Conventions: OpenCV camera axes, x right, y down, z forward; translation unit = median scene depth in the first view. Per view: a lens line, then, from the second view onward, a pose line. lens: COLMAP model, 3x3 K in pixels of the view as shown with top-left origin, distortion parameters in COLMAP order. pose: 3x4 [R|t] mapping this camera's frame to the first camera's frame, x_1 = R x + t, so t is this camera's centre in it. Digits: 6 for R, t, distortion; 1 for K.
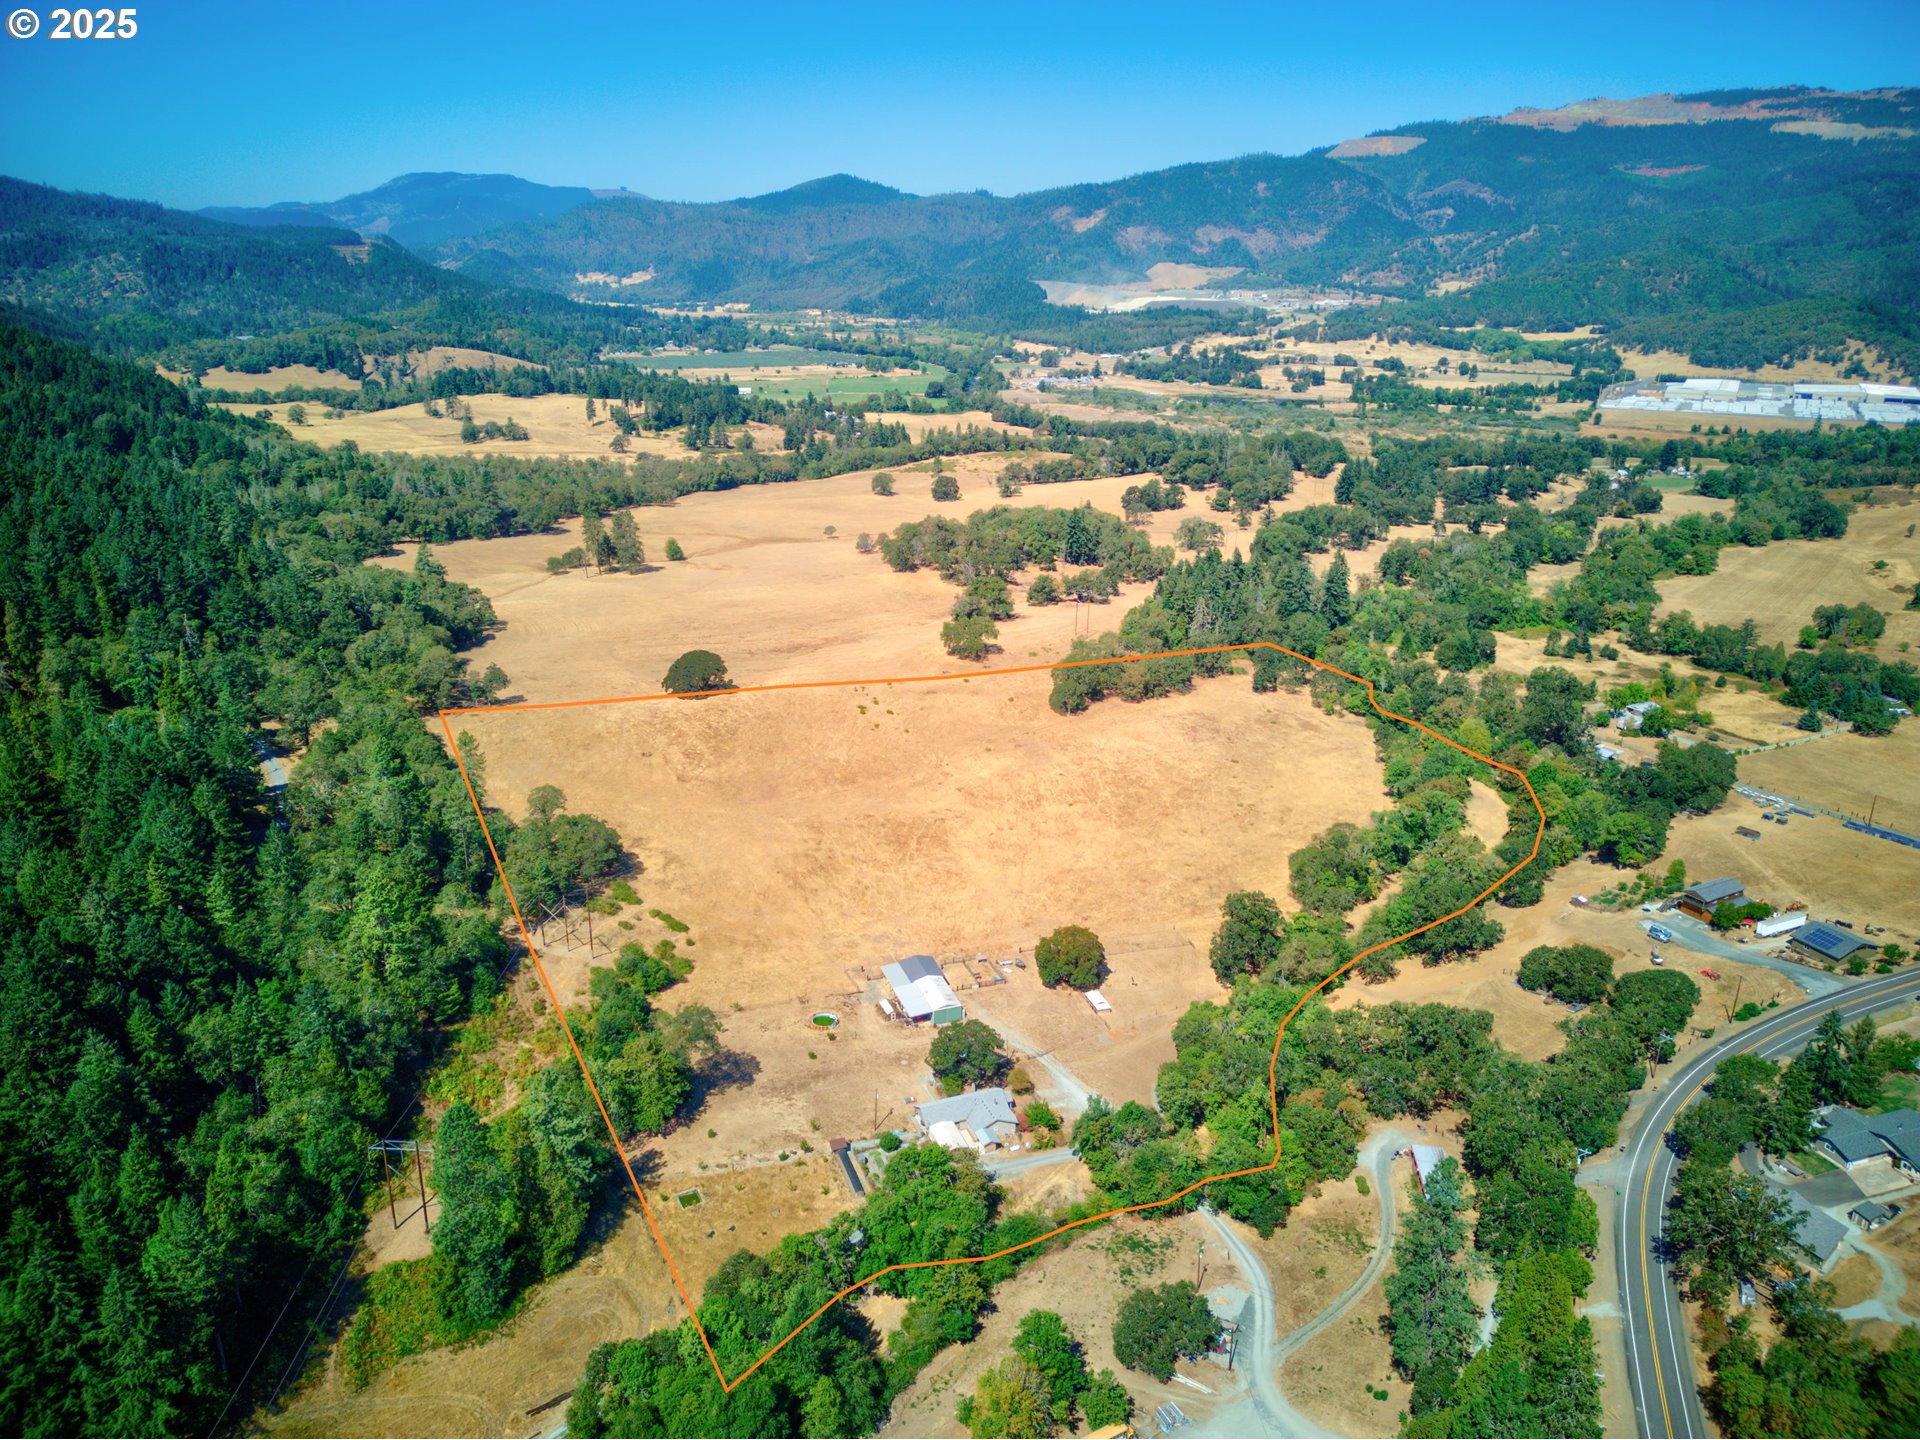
lens RADIAL K [[1366.0, 0, 960.0], [0, 1366.0, 720.0], [0, 0, 1]] dist [0.083402, -0.082055]
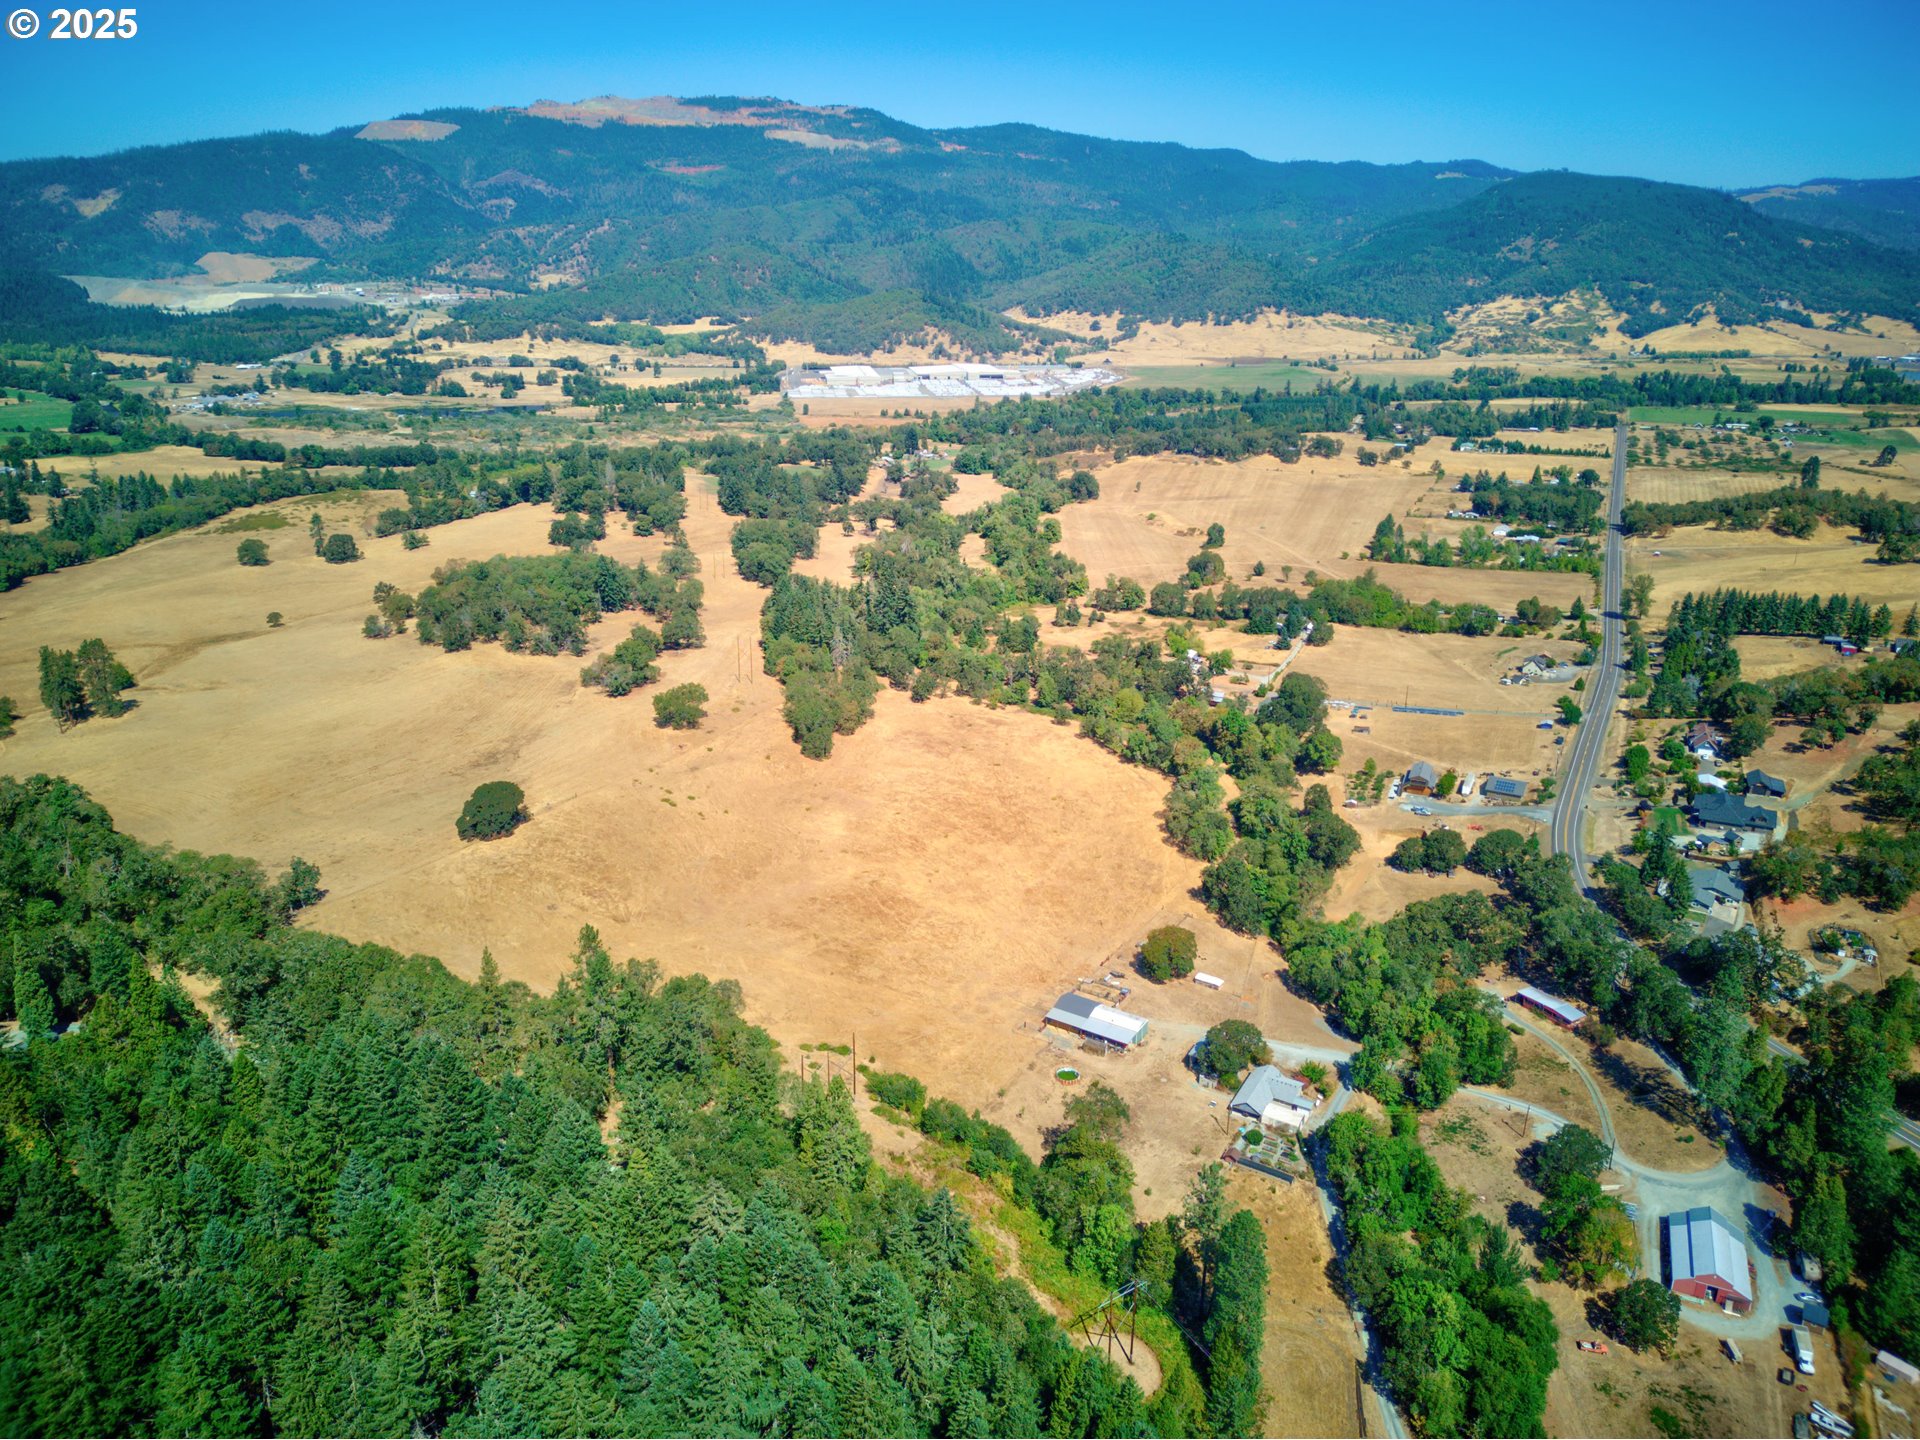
lens RADIAL K [[1384.2, 0, 960.0], [0, 1384.2, 720.0], [0, 0, 1]] dist [0.062552, -0.058595]
pose [[0.780916, -0.207225, 0.589260, -0.137795], [0.200247, 0.976630, 0.078074, -0.028545], [-0.591668, 0.057028, 0.804162, 0.028036]]
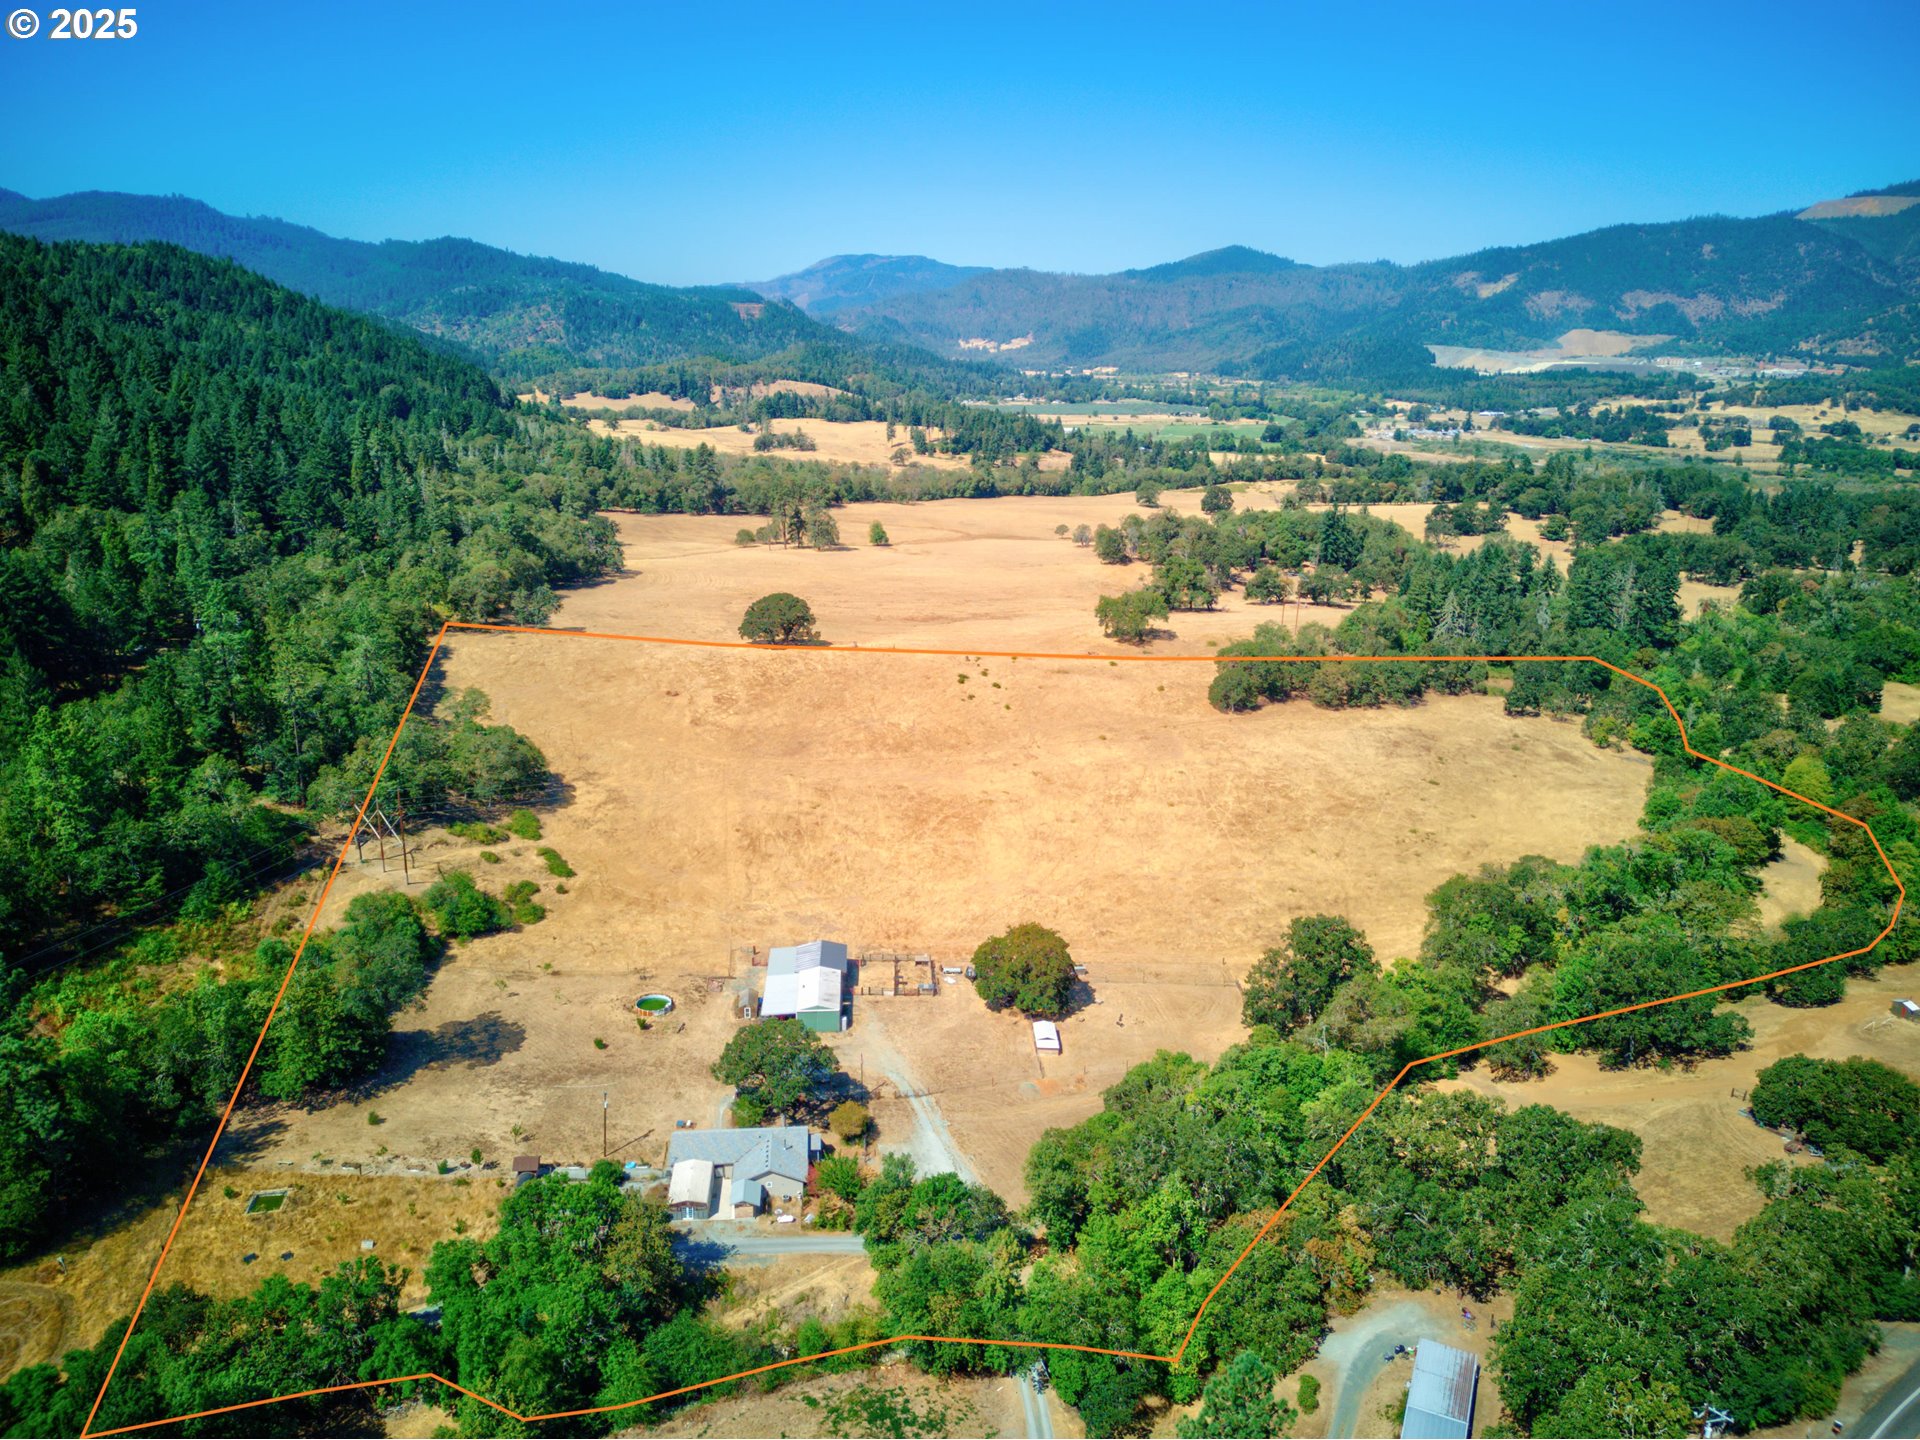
lens RADIAL K [[1384.2, 0, 960.0], [0, 1384.2, 720.0], [0, 0, 1]] dist [0.062552, -0.058595]
pose [[0.960814, 0.087034, -0.263176, 0.042431], [-0.103237, 0.993481, -0.048352, 0.016572], [0.257252, 0.073627, 0.963535, 0.060586]]
